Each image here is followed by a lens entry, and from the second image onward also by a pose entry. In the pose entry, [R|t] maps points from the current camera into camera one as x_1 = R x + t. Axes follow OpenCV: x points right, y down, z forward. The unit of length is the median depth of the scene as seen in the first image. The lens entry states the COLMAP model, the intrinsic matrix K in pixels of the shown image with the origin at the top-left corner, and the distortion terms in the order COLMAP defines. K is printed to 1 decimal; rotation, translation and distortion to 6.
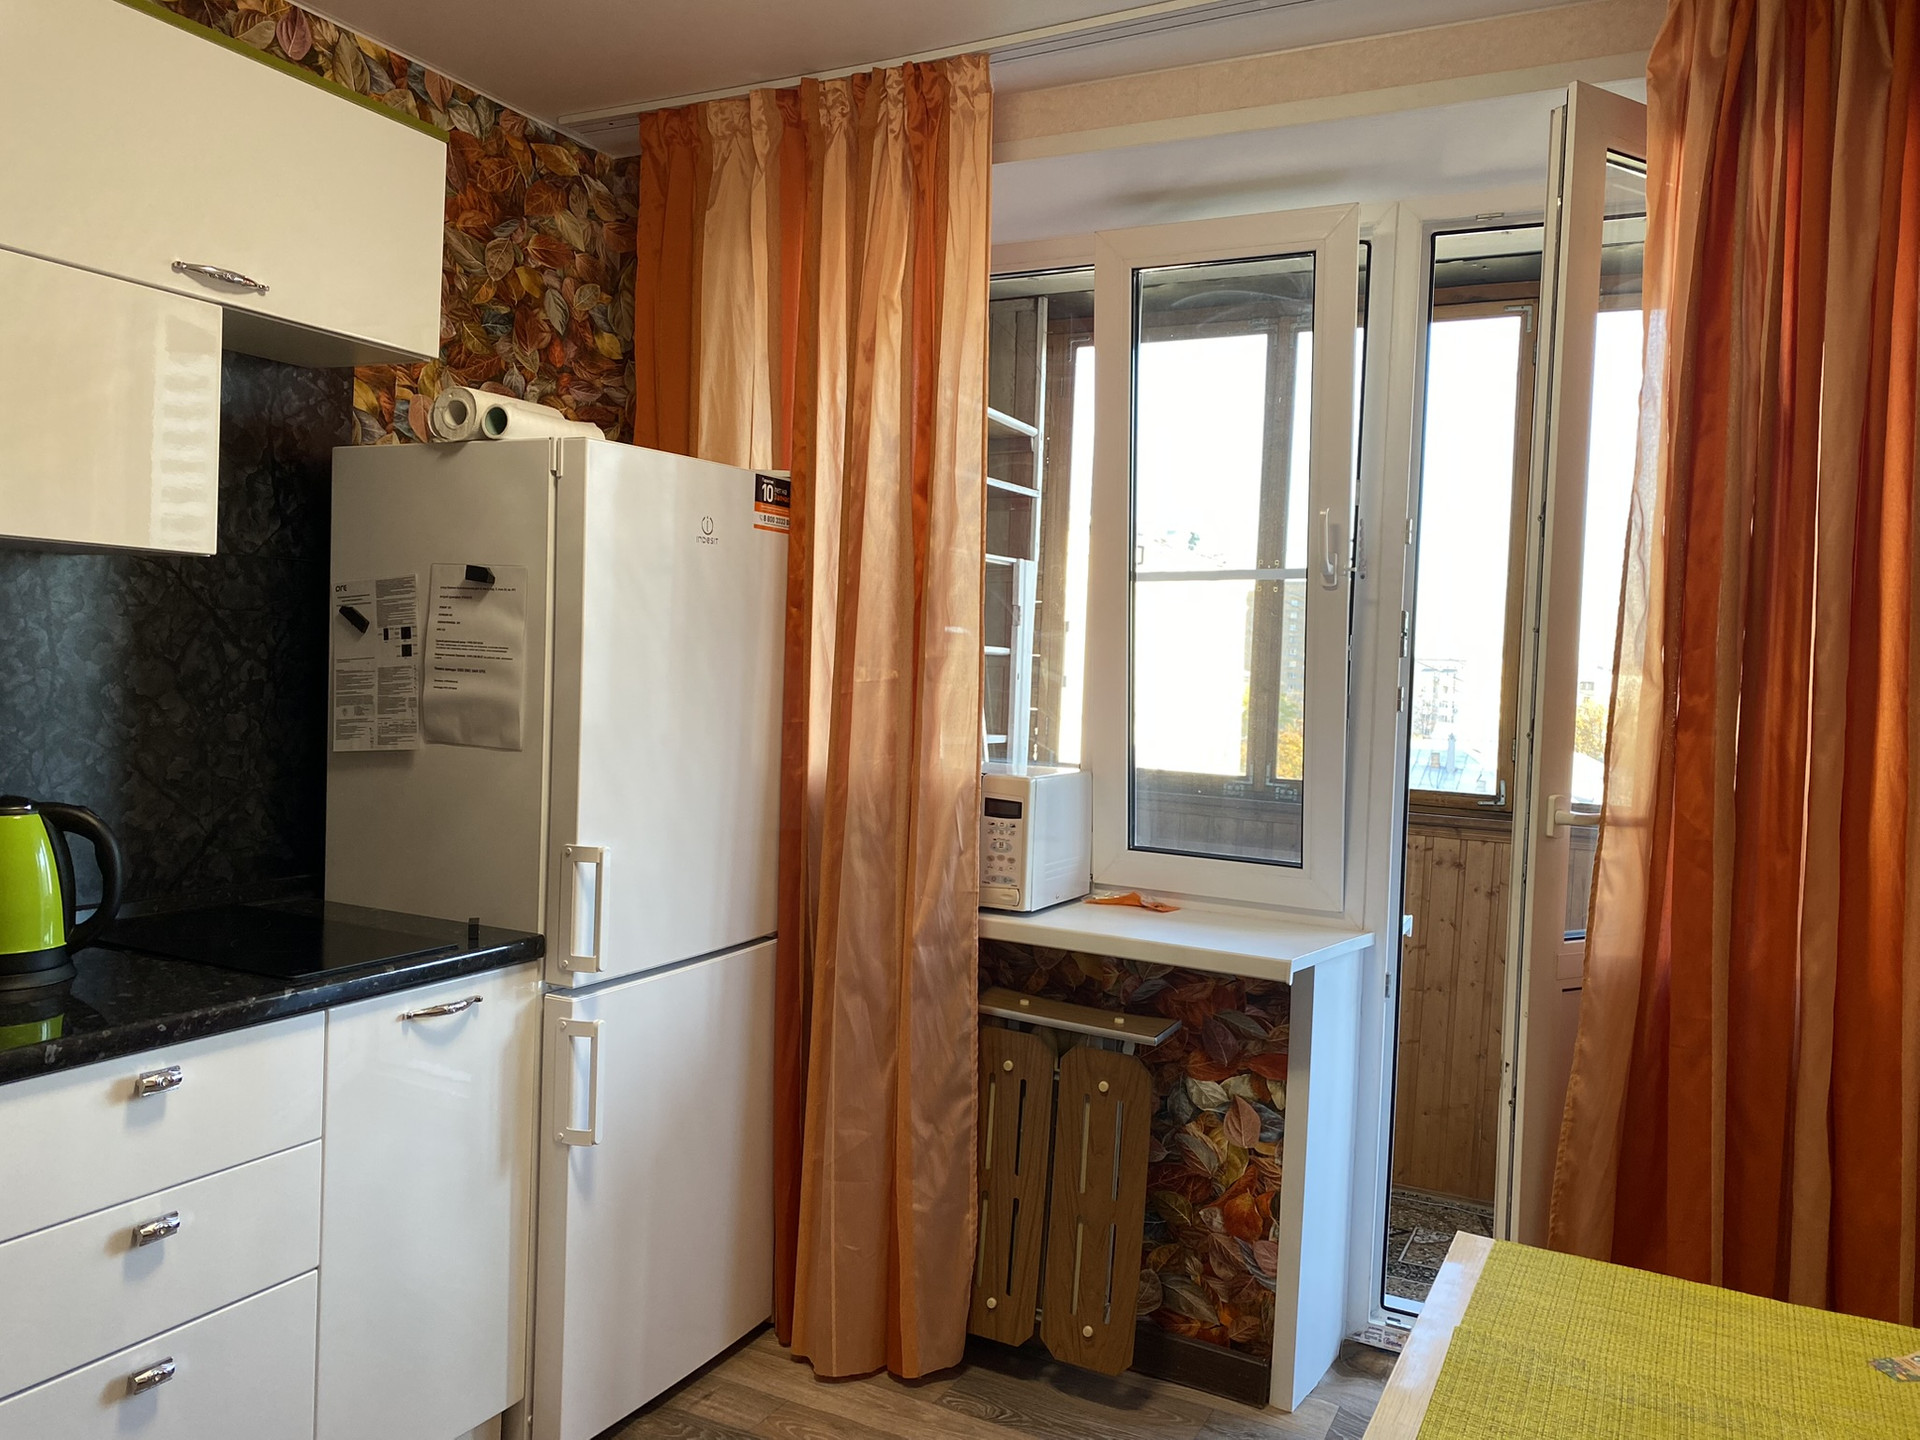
lens RADIAL K [[1456.2, 0, 962.4], [0, 1456.2, 703.2], [0, 0, 1]] dist [0.034211, -0.028981]
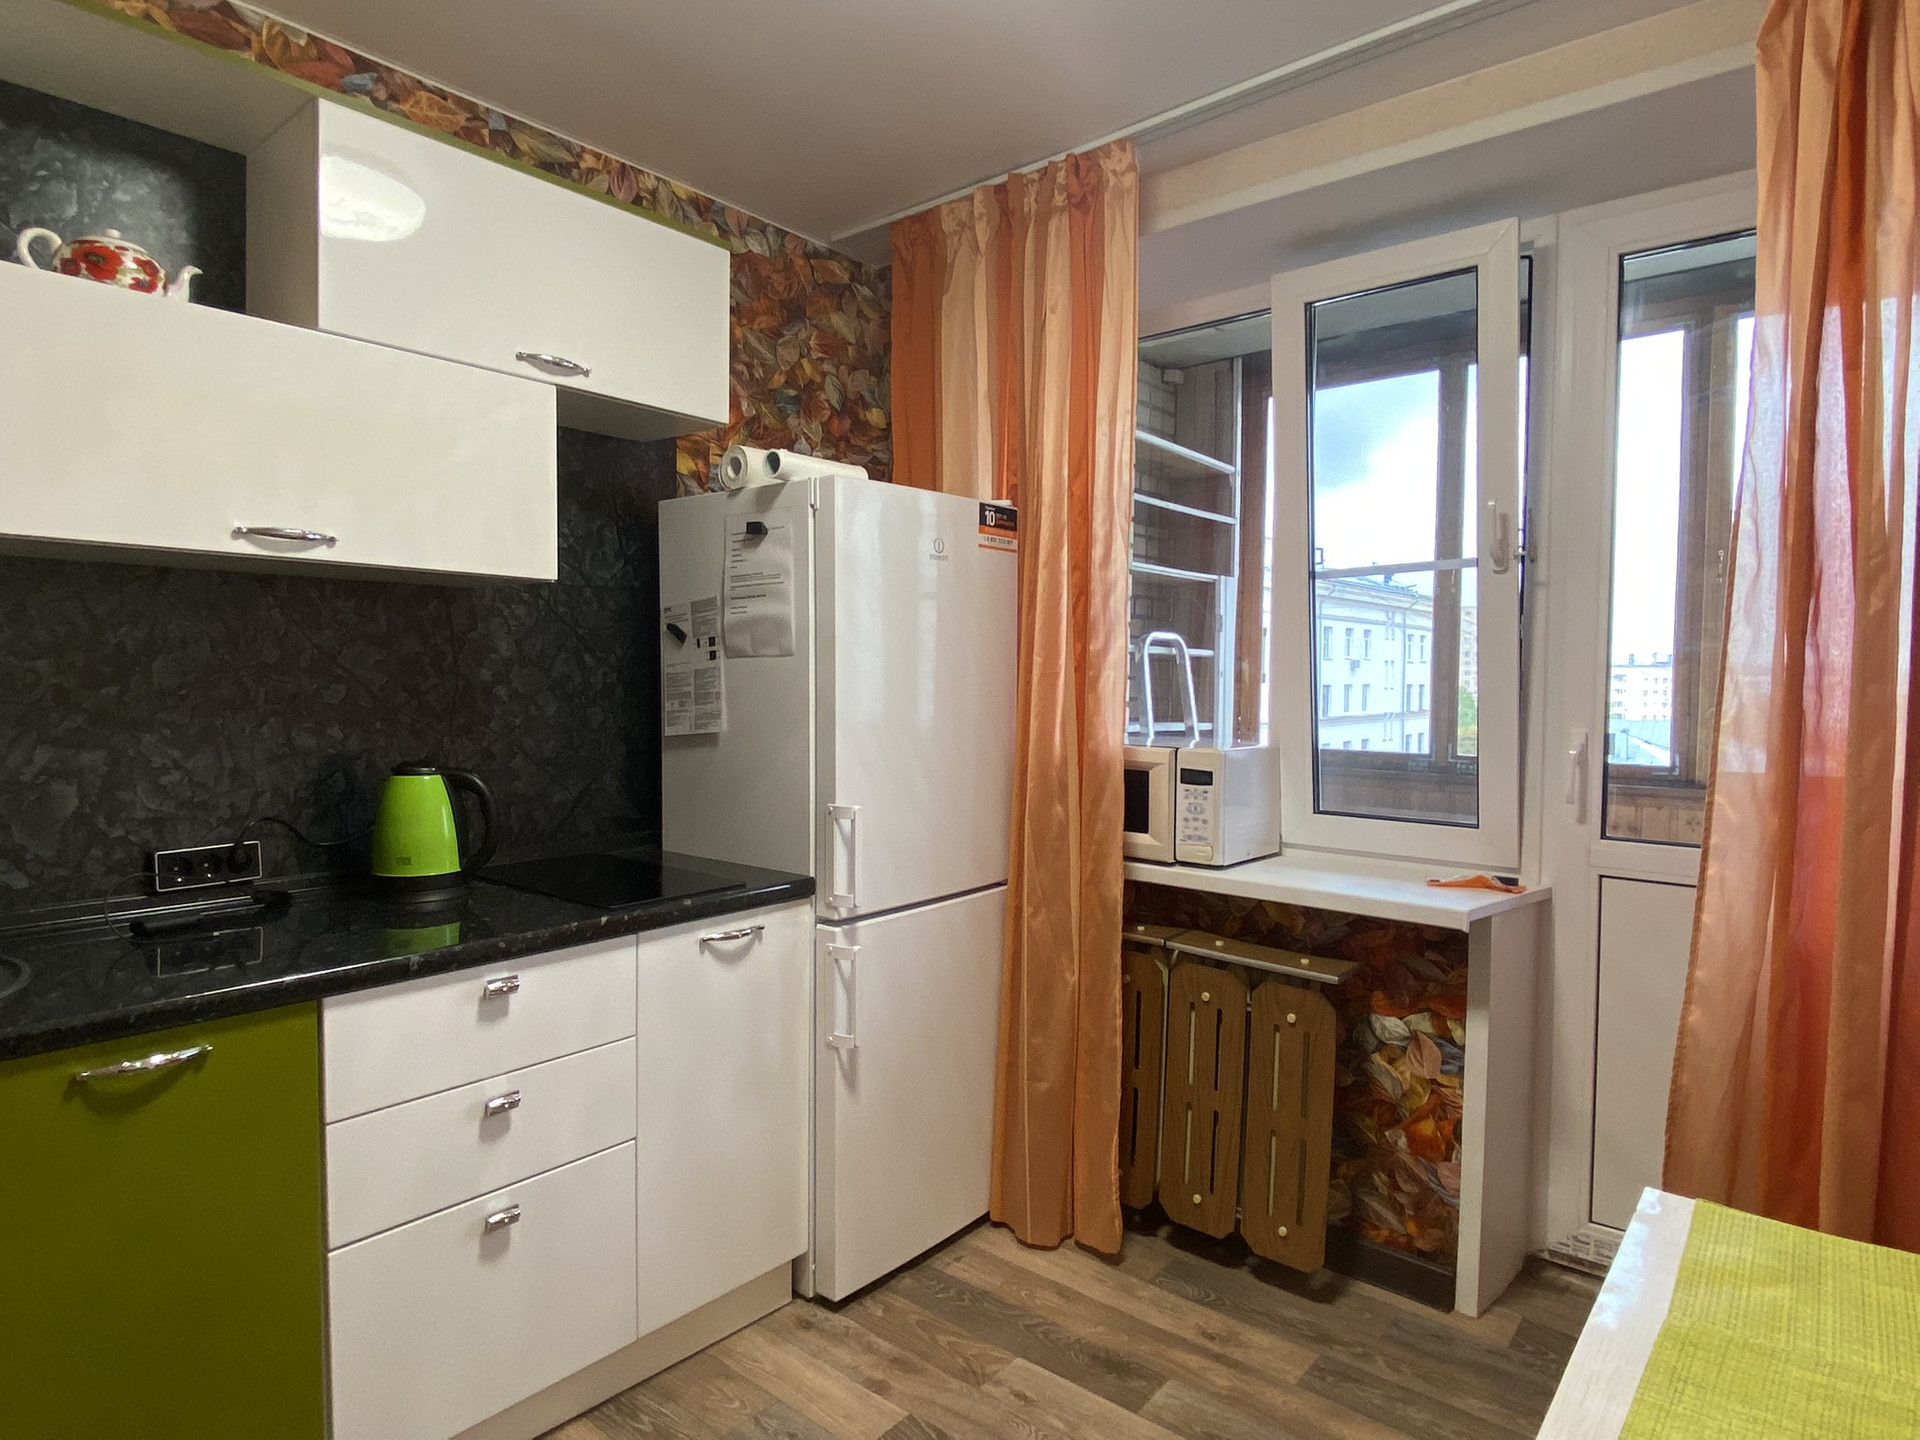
lens RADIAL K [[1090.6, 0, 954.3], [0, 1090.6, 721.1], [0, 0, 1]] dist [0.030506, -0.026591]
pose [[0.975063, -0.022122, -0.220822, 0.033397], [0.022853, 0.999739, 0.000755, 0.024184], [0.220747, -0.005783, 0.975314, 0.108834]]
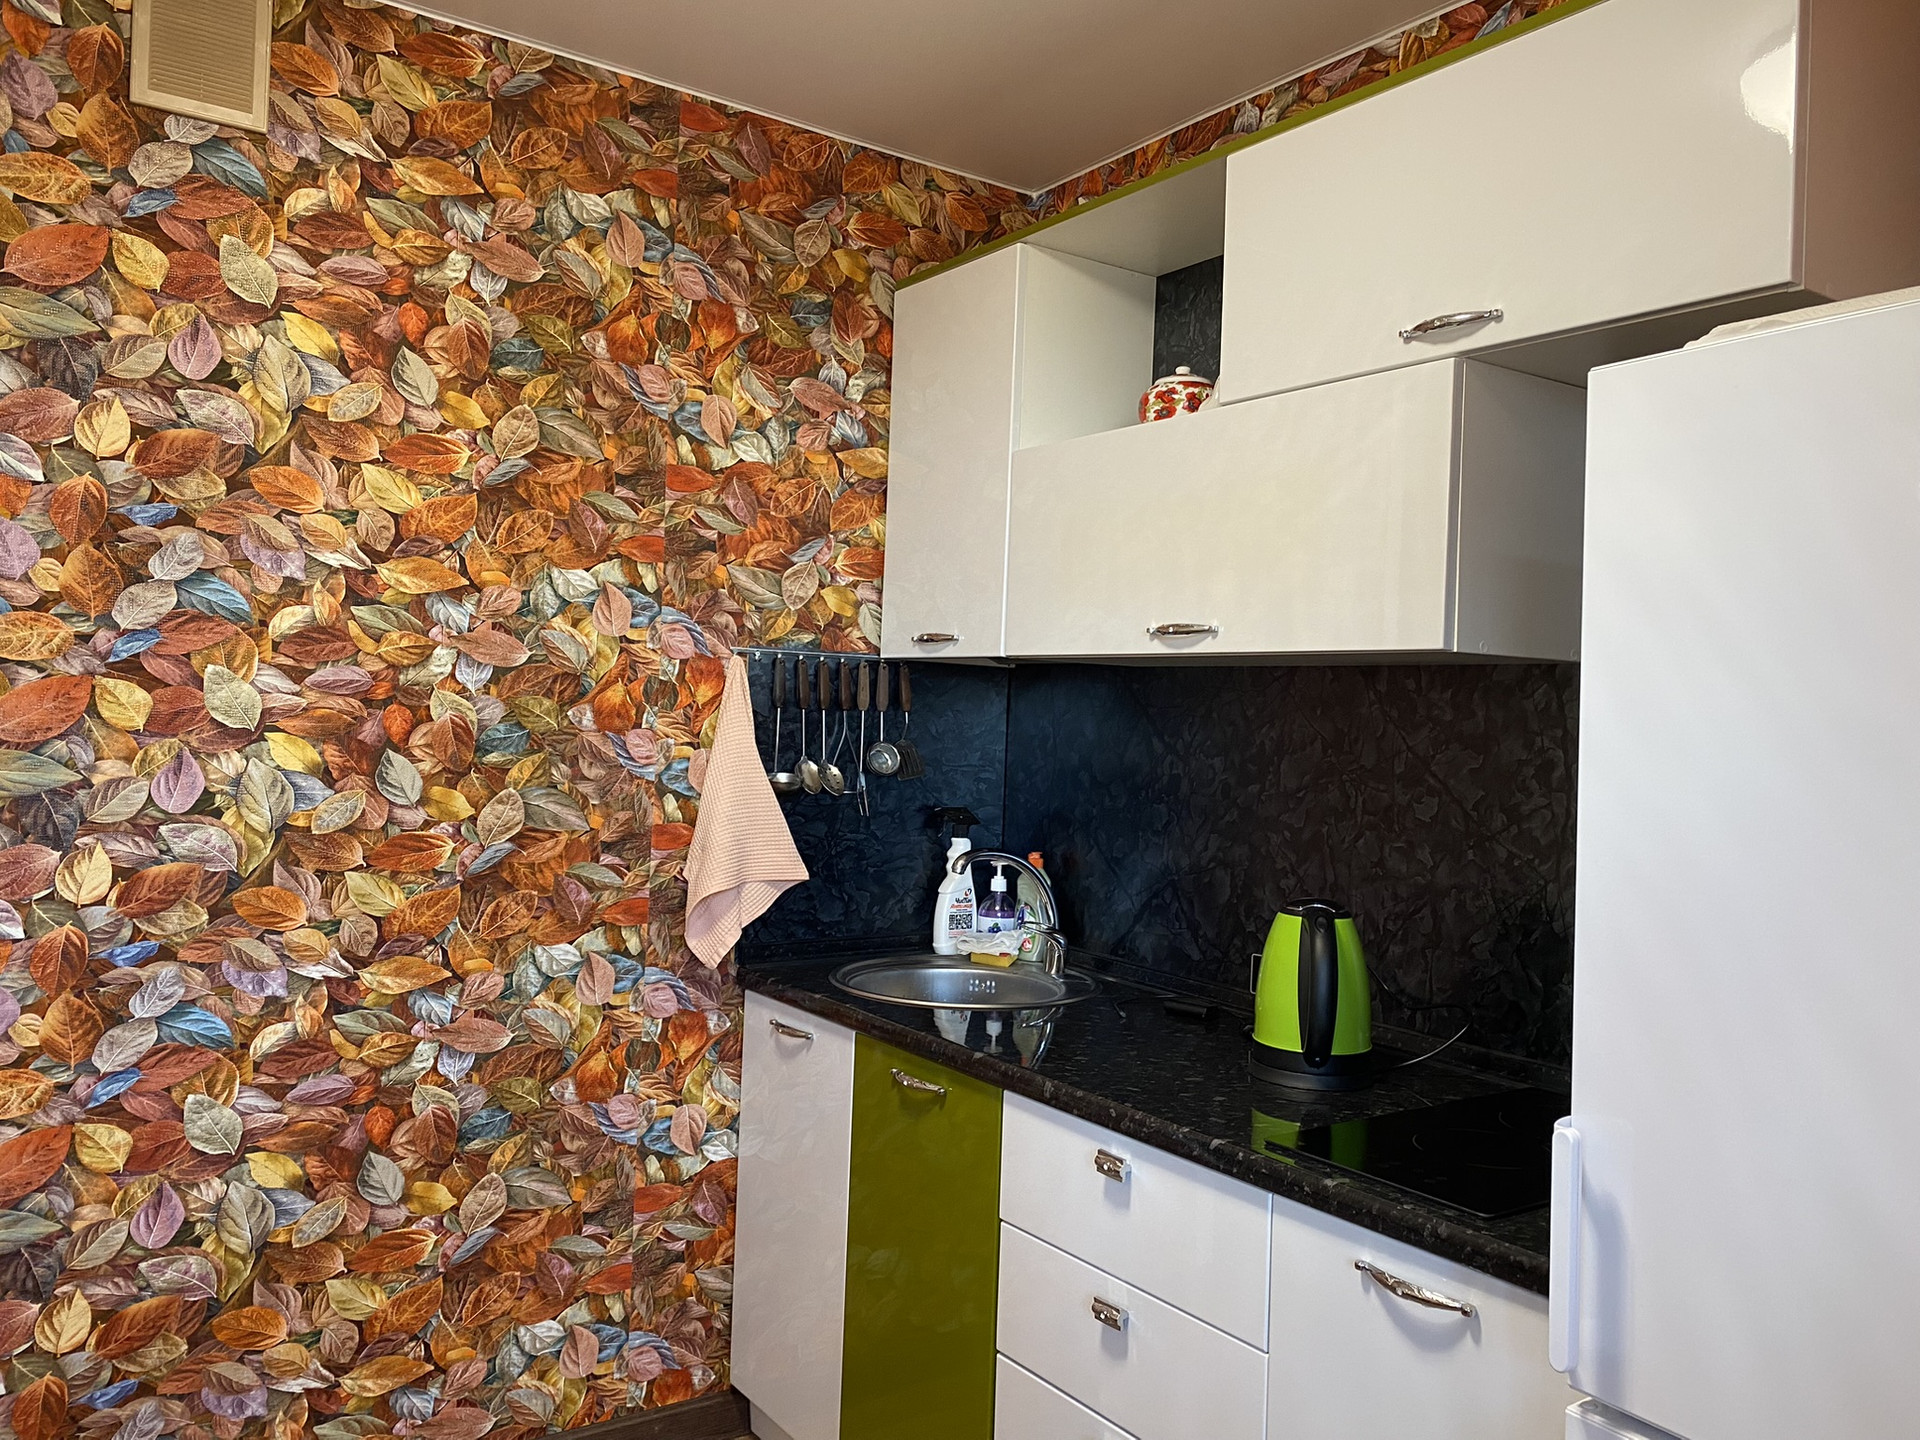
lens RADIAL K [[1456.2, 0, 971.5], [0, 1456.2, 704.7], [0, 0, 1]] dist [0.034211, -0.028981]
pose [[-0.456399, -0.060439, -0.887720, 0.284685], [-0.082579, 0.996261, -0.025373, -0.020452], [0.885935, 0.061727, -0.459683, 0.909679]]
